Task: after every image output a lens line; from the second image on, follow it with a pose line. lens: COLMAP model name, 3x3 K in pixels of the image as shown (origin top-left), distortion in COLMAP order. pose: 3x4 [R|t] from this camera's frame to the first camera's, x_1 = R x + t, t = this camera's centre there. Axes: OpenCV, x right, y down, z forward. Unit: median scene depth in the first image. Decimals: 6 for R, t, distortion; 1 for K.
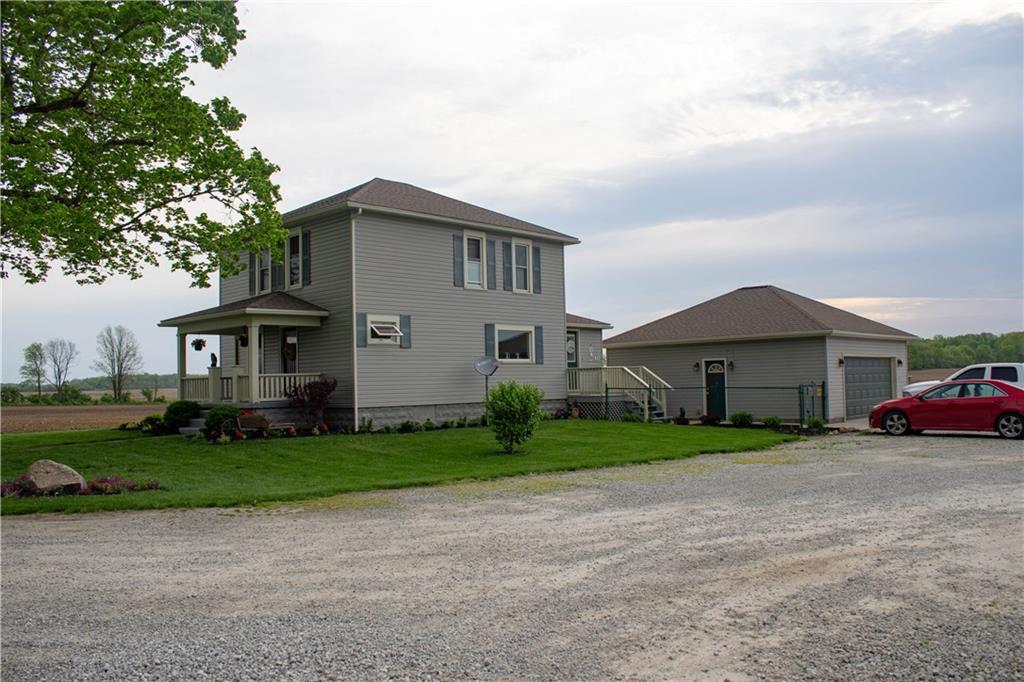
lens RADIAL K [[842.9, 0, 512.0], [0, 842.9, 341.0], [0, 0, 1]] dist [-0.194985, 0.207064]
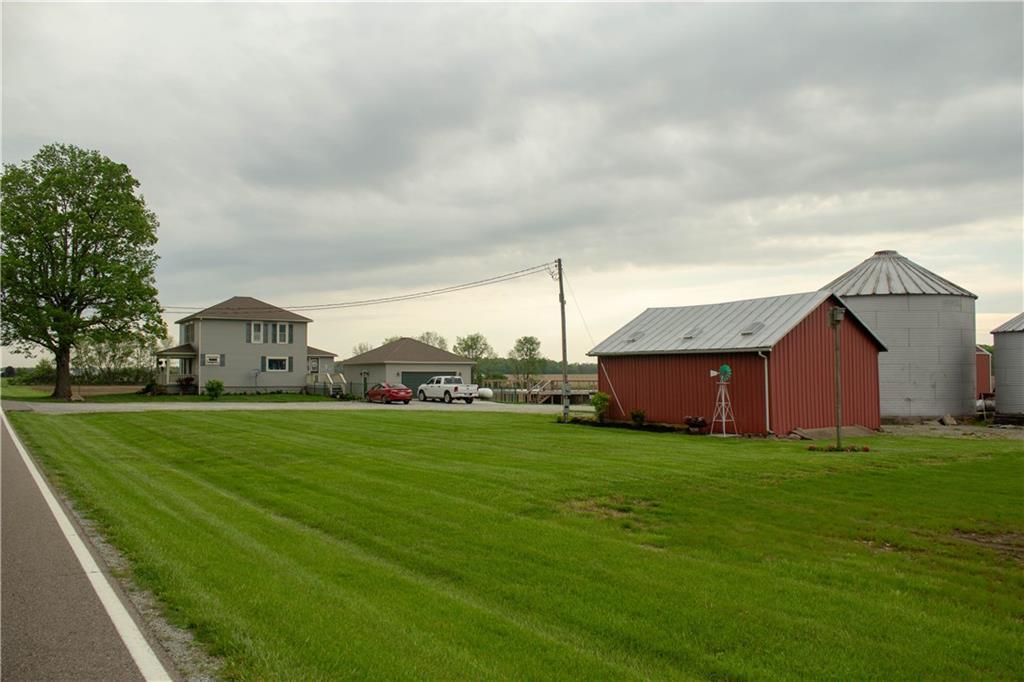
lens RADIAL K [[842.9, 0, 512.0], [0, 842.9, 341.0], [0, 0, 1]] dist [-0.194985, 0.207064]
pose [[0.970928, 0.009399, -0.239187, 1.252344], [-0.006455, 0.999894, 0.013089, -0.099611], [0.239284, -0.011164, 0.970885, -1.232032]]
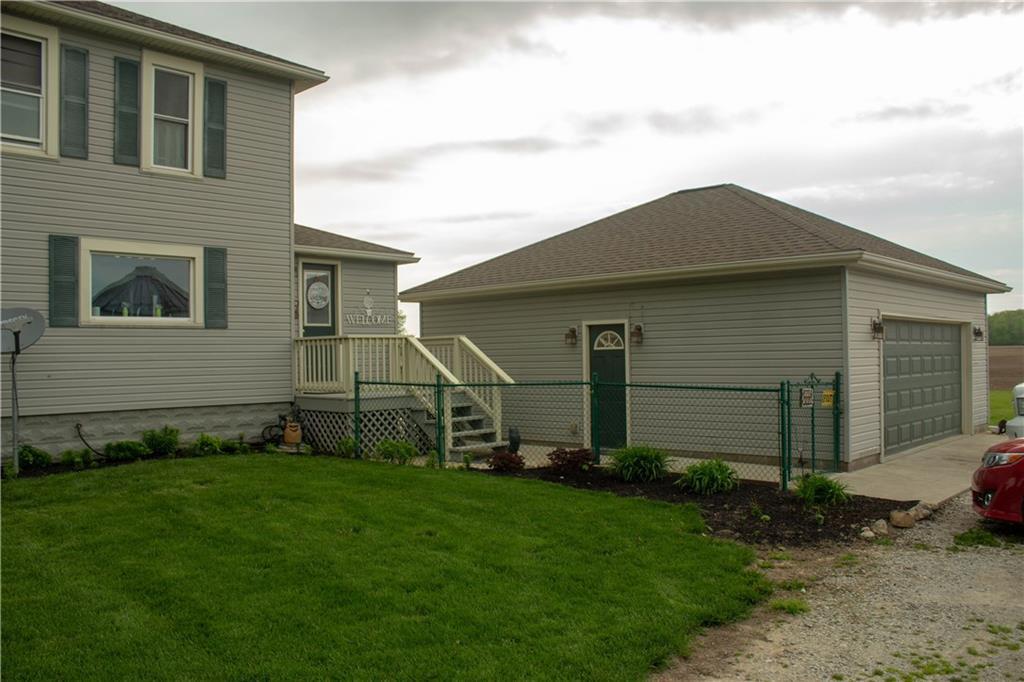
lens RADIAL K [[842.9, 0, 512.0], [0, 842.9, 341.0], [0, 0, 1]] dist [-0.194985, 0.207064]
pose [[0.999921, 0.006281, 0.010862, 0.190740], [-0.006604, 0.999527, 0.030036, 0.019408], [-0.010668, -0.030105, 0.999490, 0.537238]]
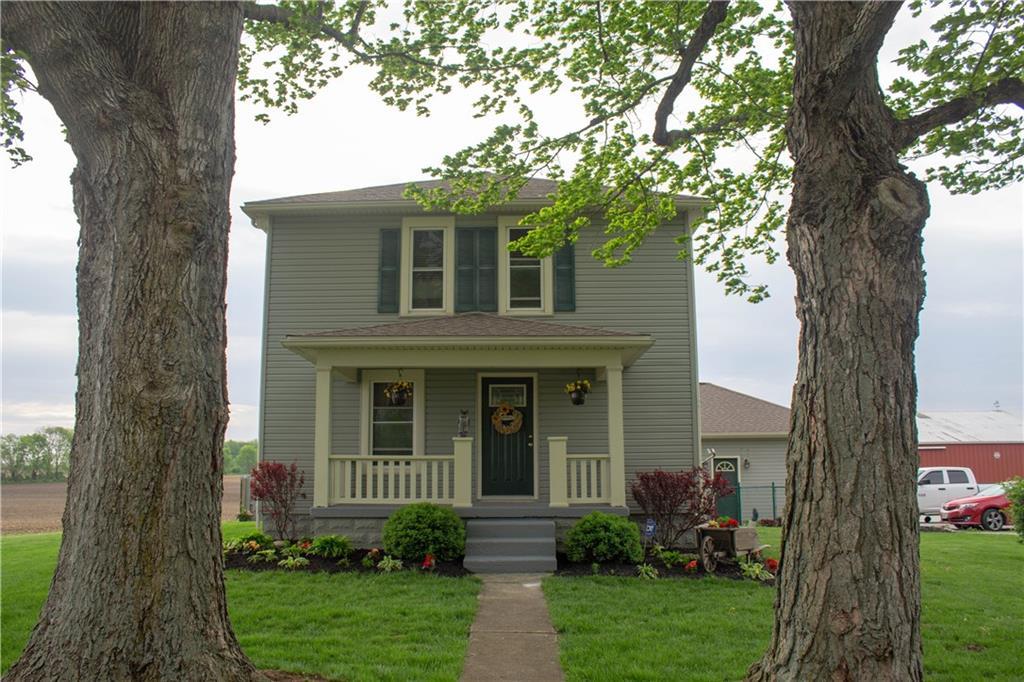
lens RADIAL K [[842.9, 0, 512.0], [0, 842.9, 341.0], [0, 0, 1]] dist [-0.194985, 0.207064]
pose [[0.748367, 0.127424, 0.650930, -0.573012], [-0.046449, 0.989032, -0.140208, 0.036105], [-0.661657, 0.074692, 0.746077, 0.476946]]
